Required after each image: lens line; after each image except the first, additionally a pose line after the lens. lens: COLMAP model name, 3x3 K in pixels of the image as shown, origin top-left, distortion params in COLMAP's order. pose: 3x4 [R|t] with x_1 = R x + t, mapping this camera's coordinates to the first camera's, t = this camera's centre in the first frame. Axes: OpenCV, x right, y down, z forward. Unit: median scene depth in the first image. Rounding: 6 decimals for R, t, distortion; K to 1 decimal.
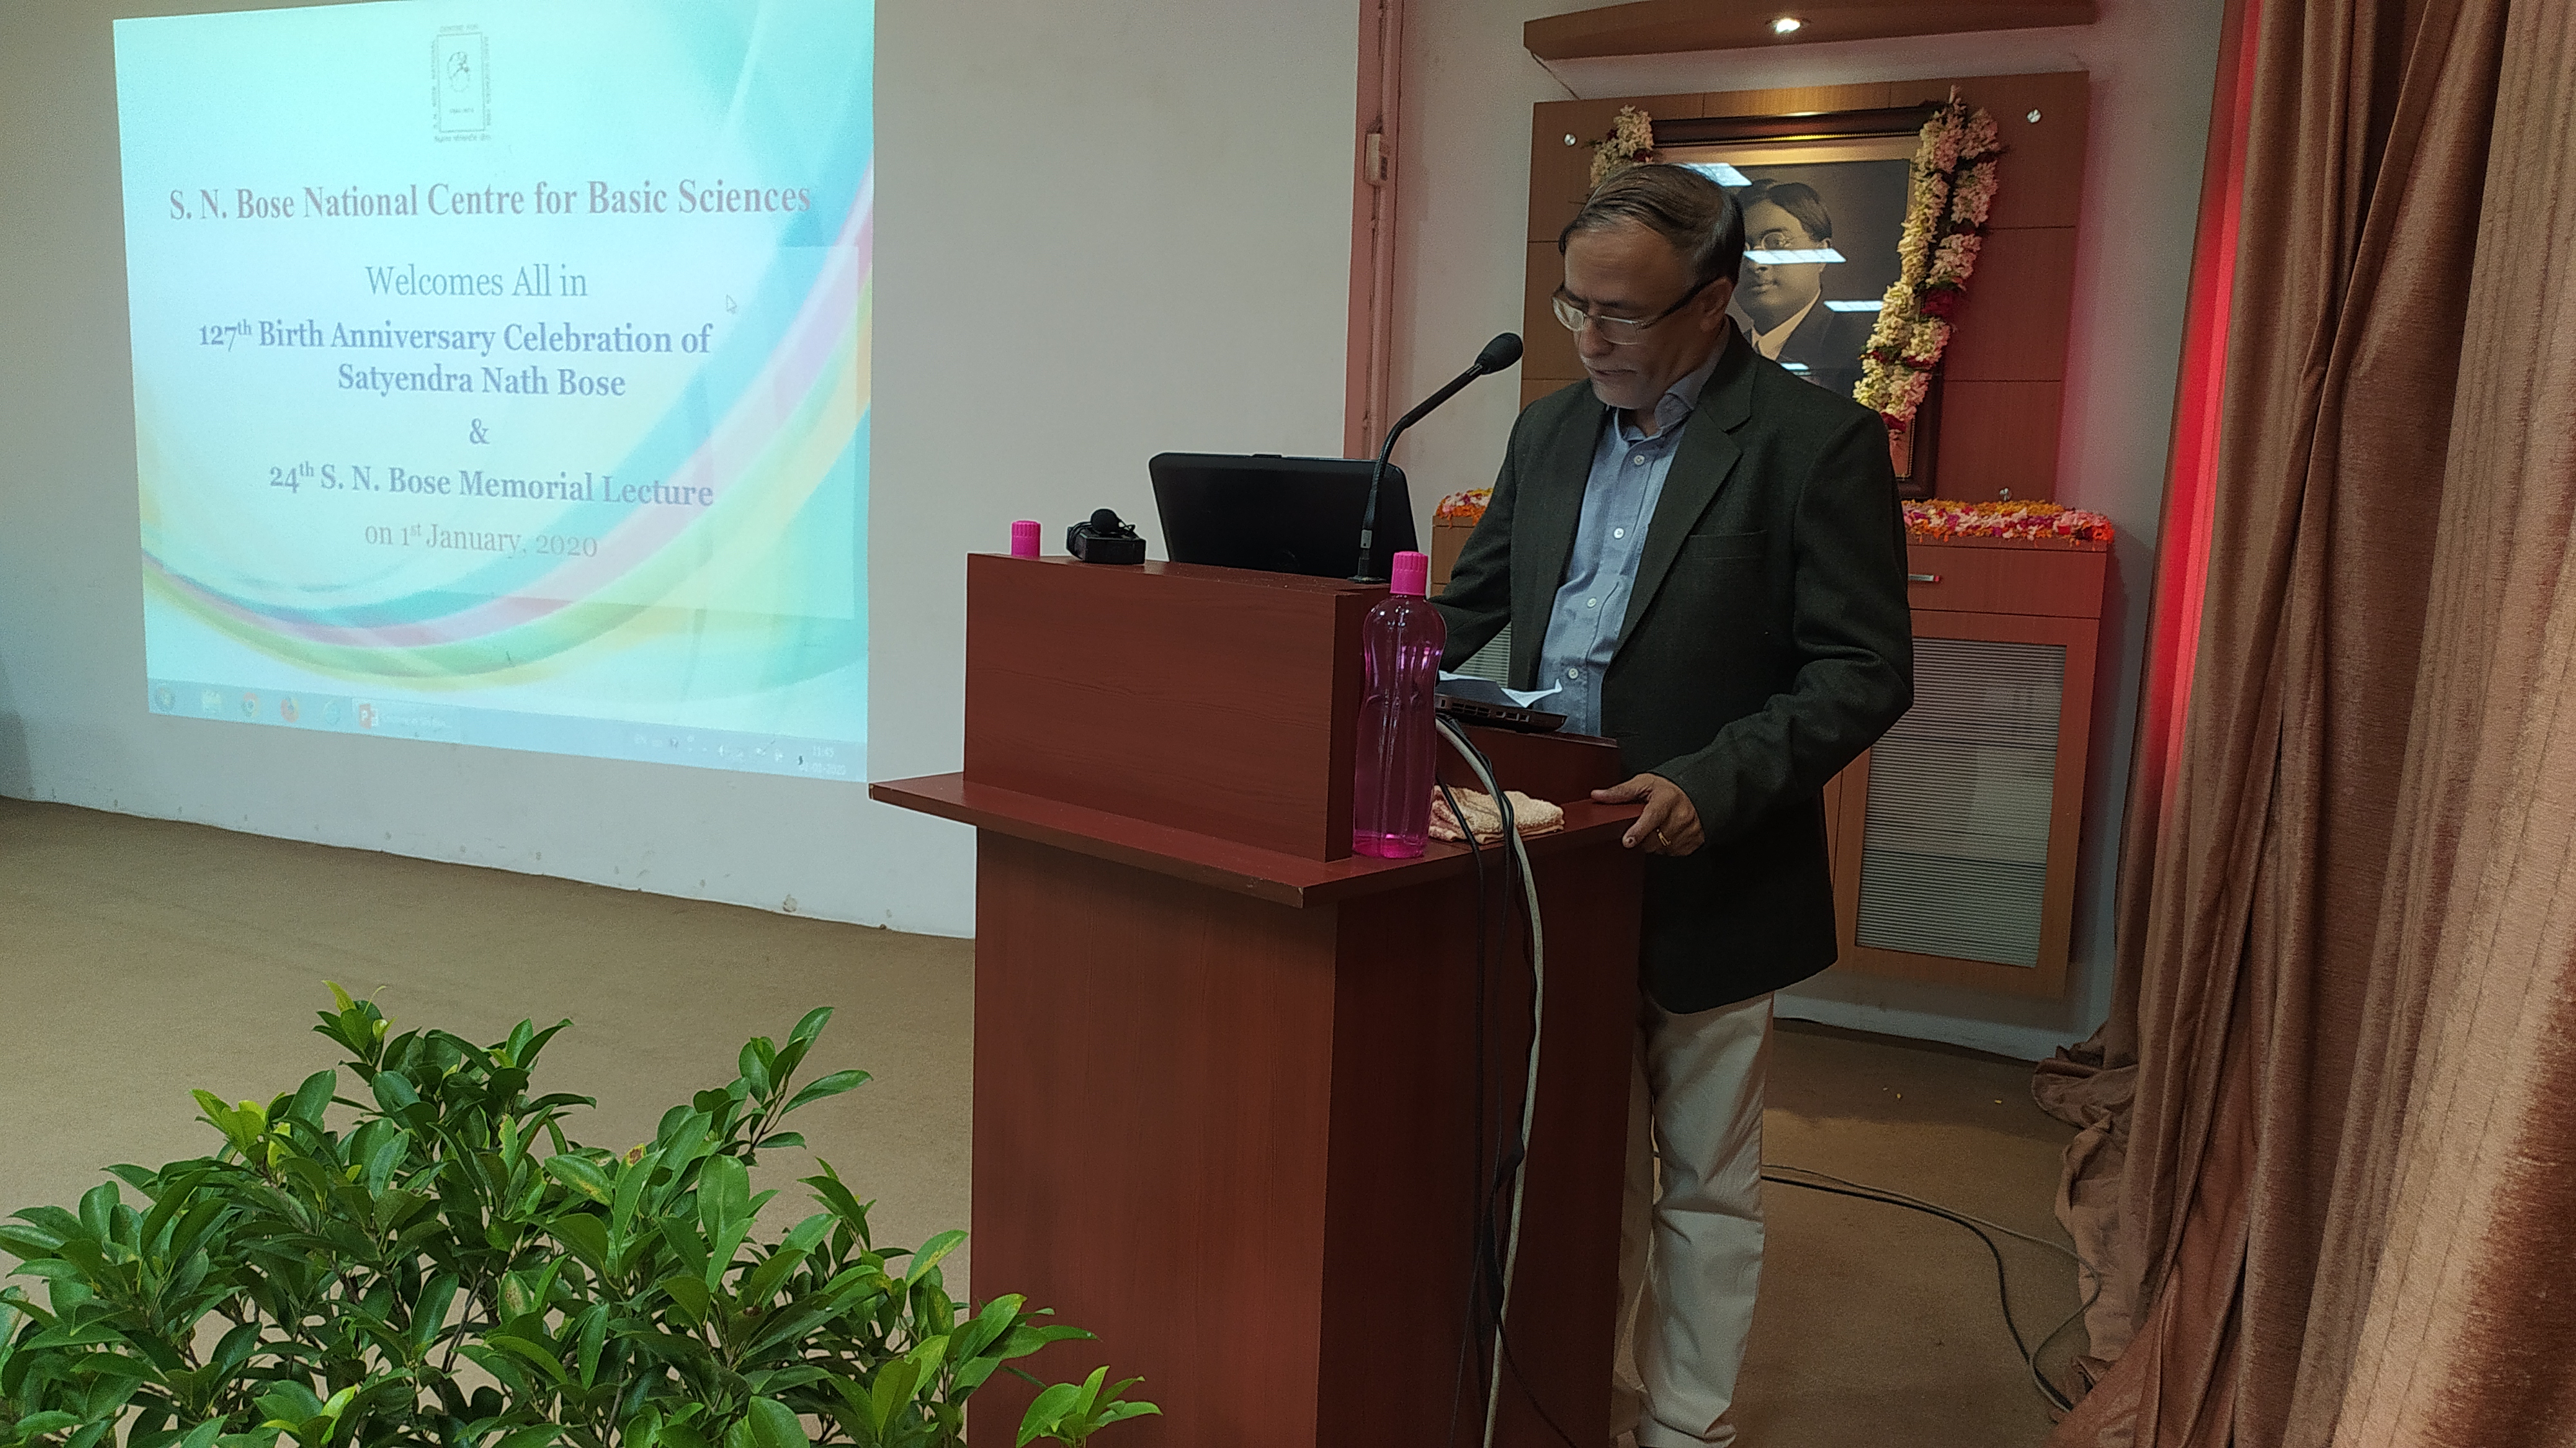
lens RADIAL K [[1925.2, 0, 1272.7], [0, 1925.2, 724.1], [0, 0, 1]] dist [0.069723, -0.070952]
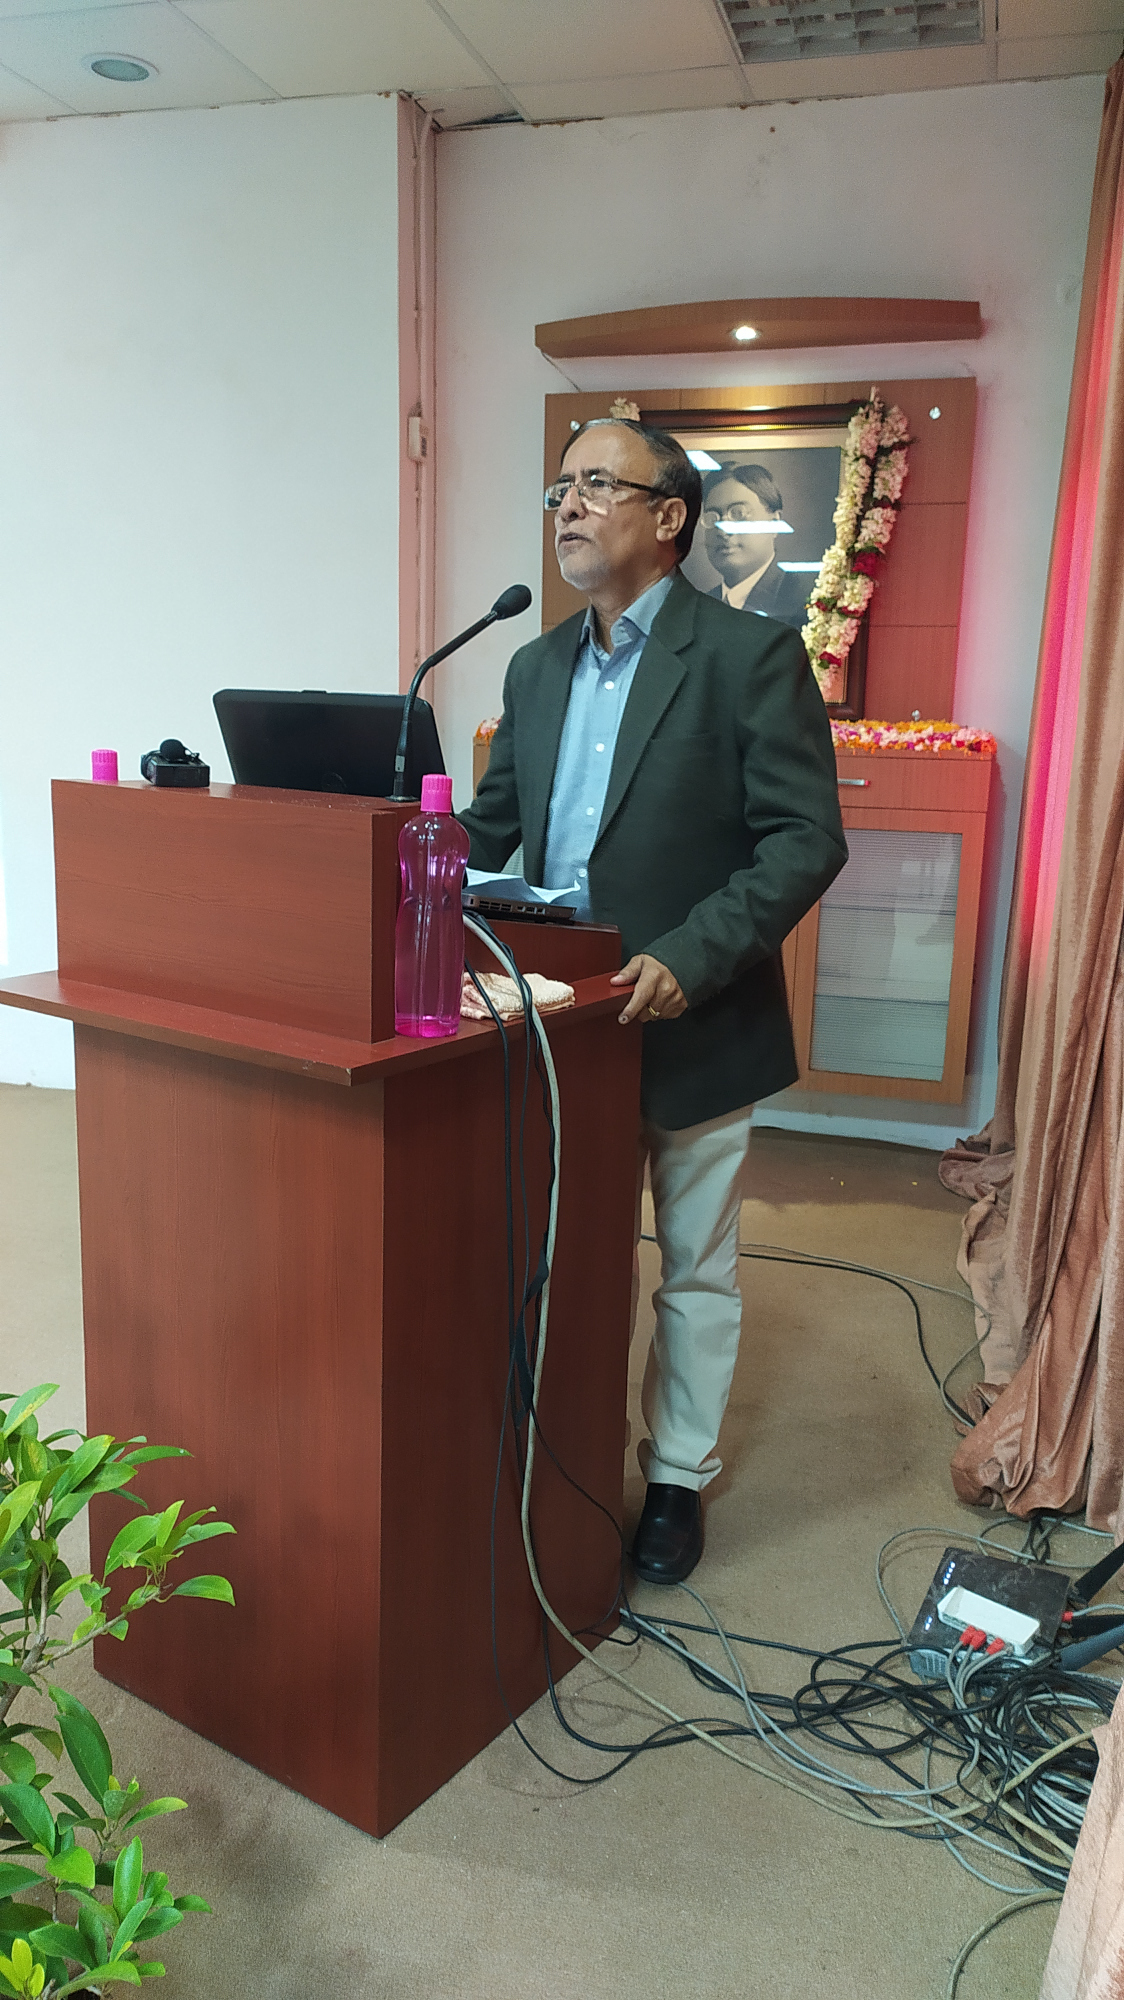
lens RADIAL K [[1494.6, 0, 569.7], [0, 1494.6, 992.3], [0, 0, 1]] dist [0.069723, -0.070952]
pose [[0.990459, -0.034041, 0.133538, 0.011745], [0.025426, 0.997515, 0.065701, -0.007260], [-0.135443, -0.061678, 0.988864, 0.039102]]
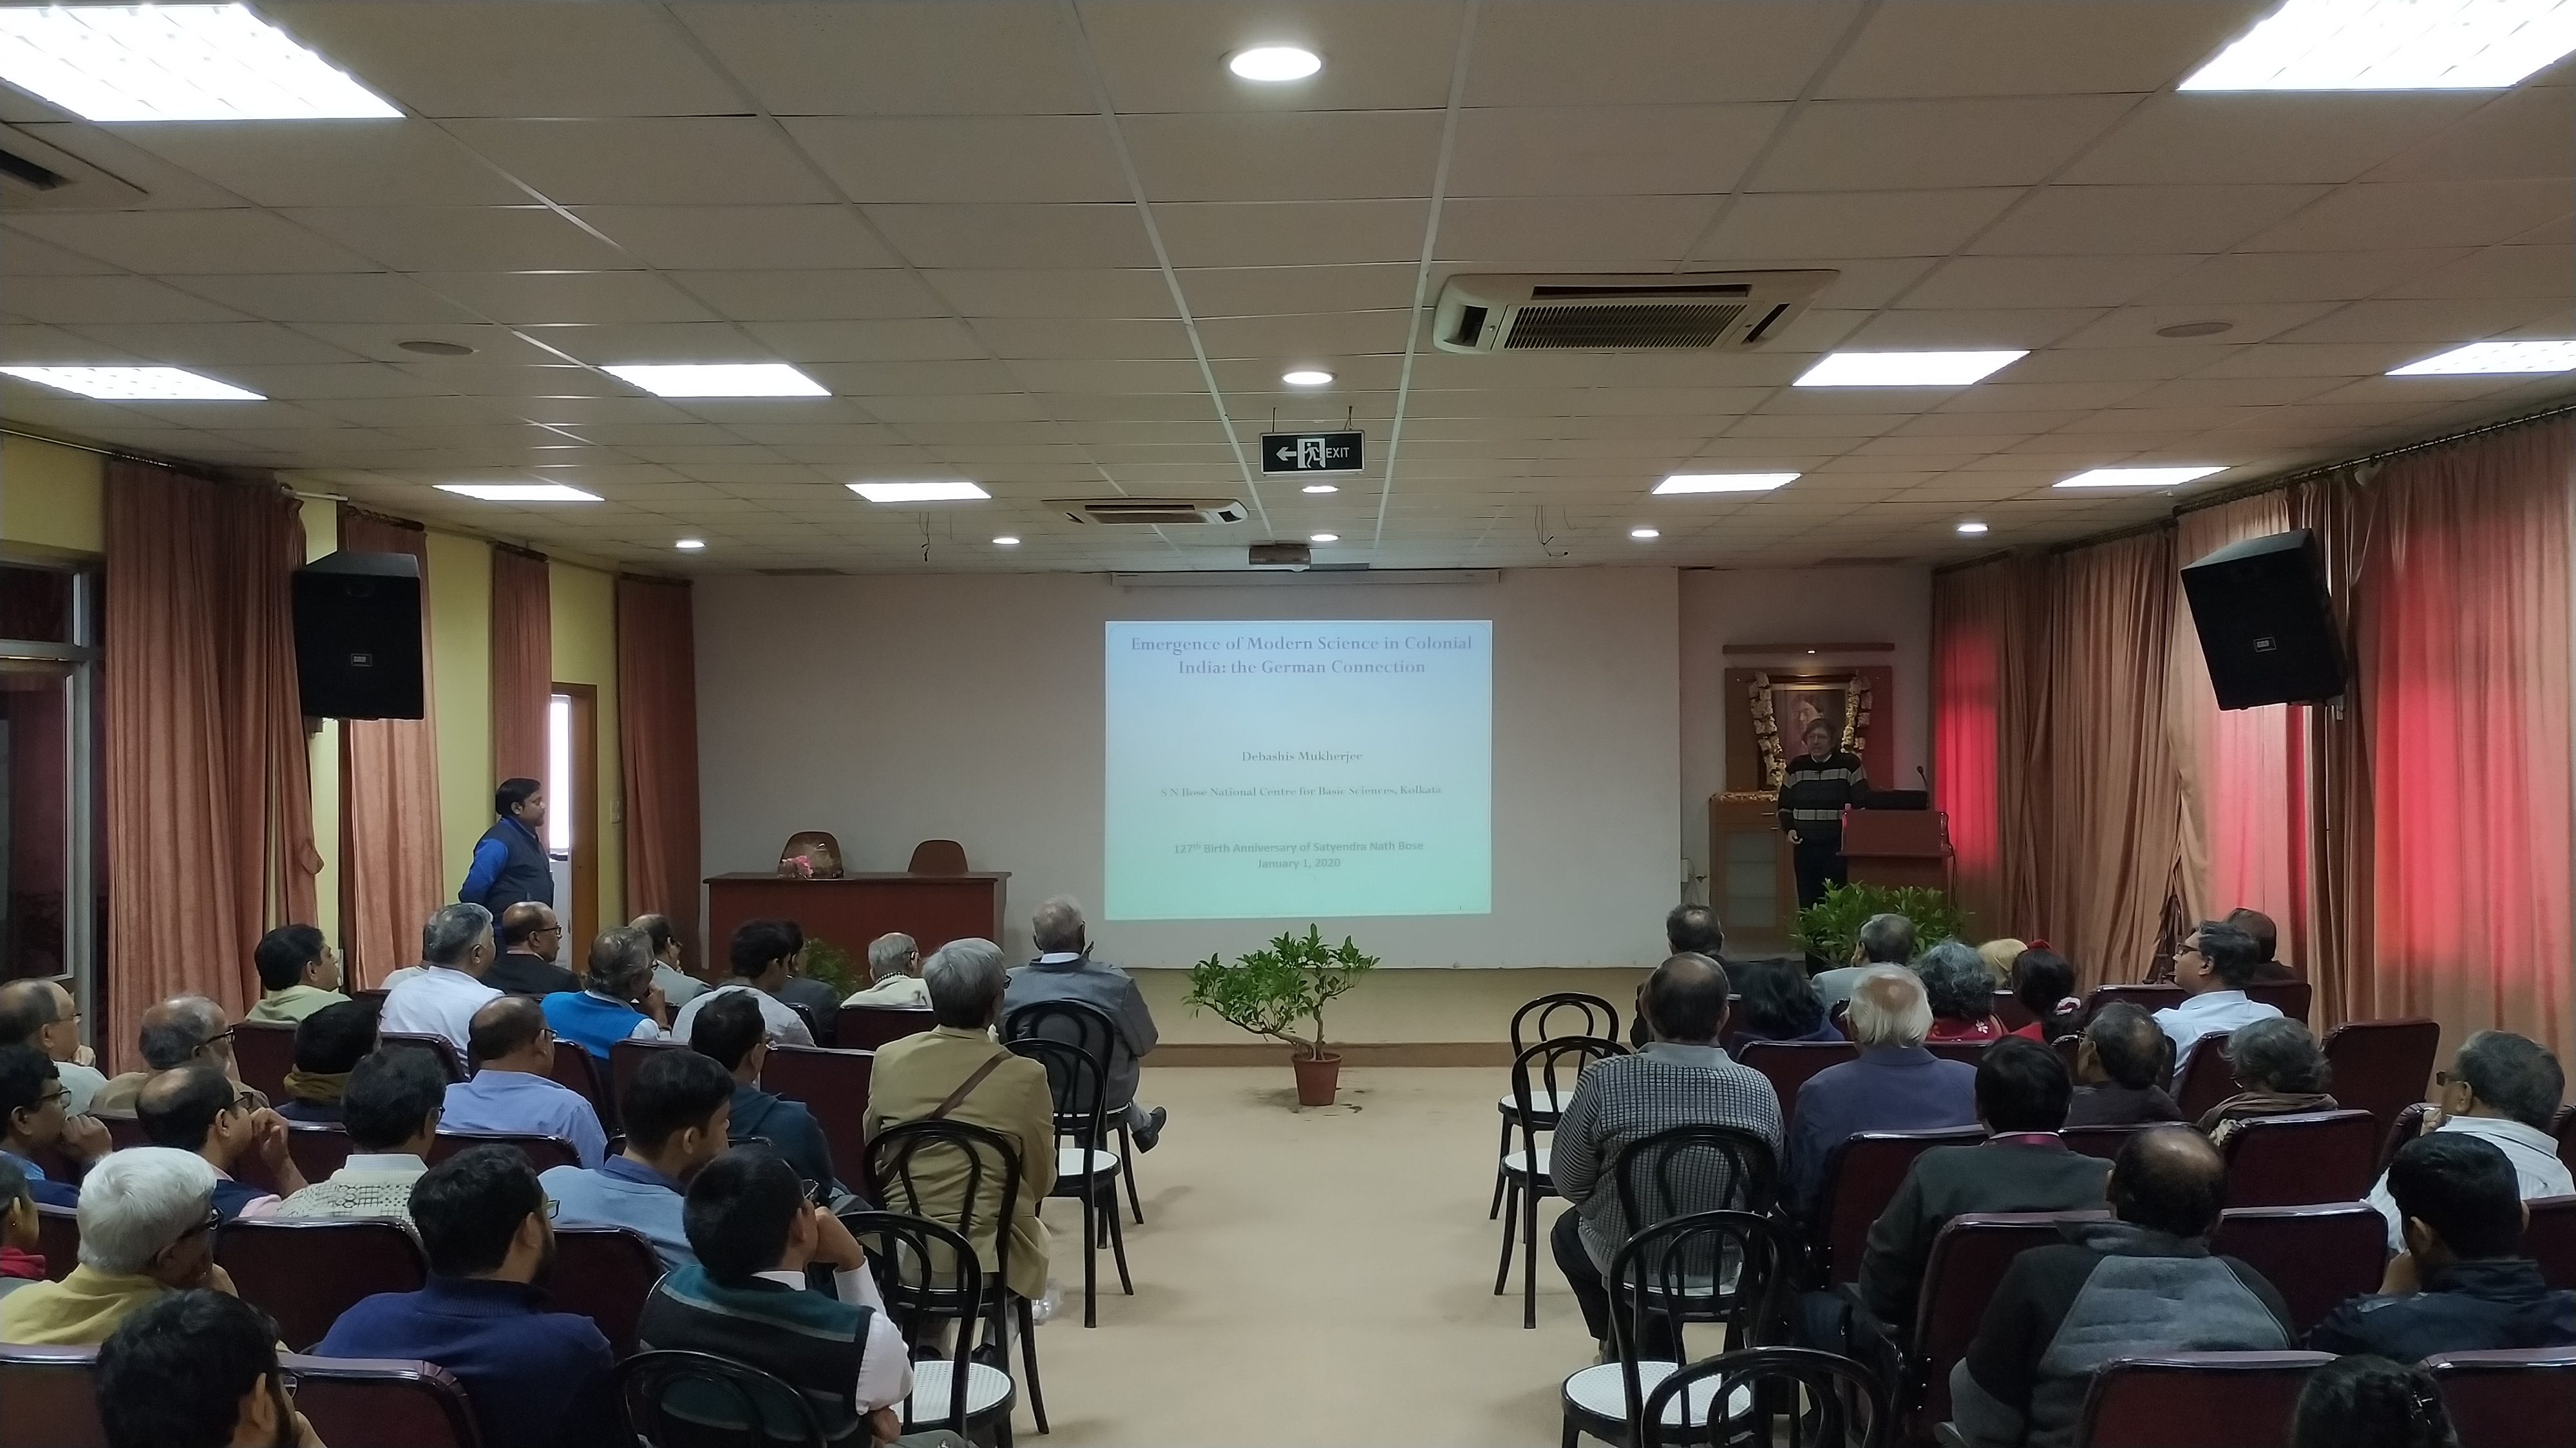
lens RADIAL K [[1925.2, 0, 1272.7], [0, 1925.2, 724.1], [0, 0, 1]] dist [0.069723, -0.070952]
pose [[0.922632, -0.033907, 0.384188, -1.968328], [0.090167, 0.987486, -0.129385, 0.118235], [-0.374993, 0.154016, 0.914144, -1.764163]]
